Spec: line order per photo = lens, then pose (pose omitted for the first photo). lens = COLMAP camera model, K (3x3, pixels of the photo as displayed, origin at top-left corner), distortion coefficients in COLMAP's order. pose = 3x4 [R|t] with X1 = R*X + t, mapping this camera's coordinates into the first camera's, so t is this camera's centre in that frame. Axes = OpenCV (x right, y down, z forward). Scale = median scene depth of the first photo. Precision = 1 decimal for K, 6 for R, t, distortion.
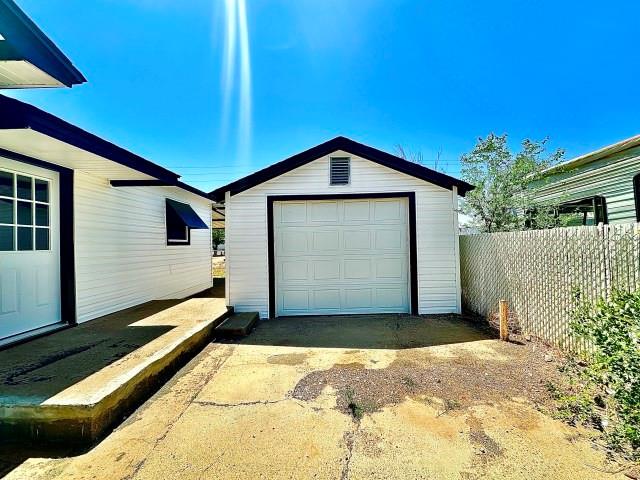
lens RADIAL K [[254.8, 0, 320.8], [0, 254.8, 243.4], [0, 0, 1]] dist [0.000611, 0.000021]
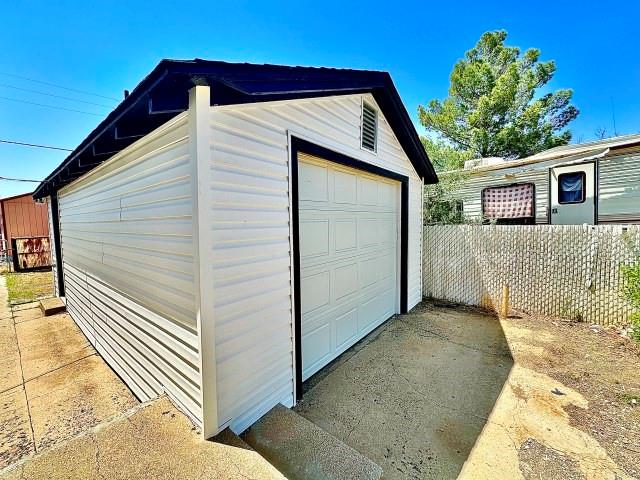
lens RADIAL K [[254.8, 0, 317.8], [0, 254.8, 238.2], [0, 0, 1]] dist [0.000611, 0.000021]
pose [[0.618258, -0.034826, 0.785204, -0.677813], [-0.005404, 0.998806, 0.048554, -0.040143], [-0.785957, -0.034262, 0.617331, 0.880144]]
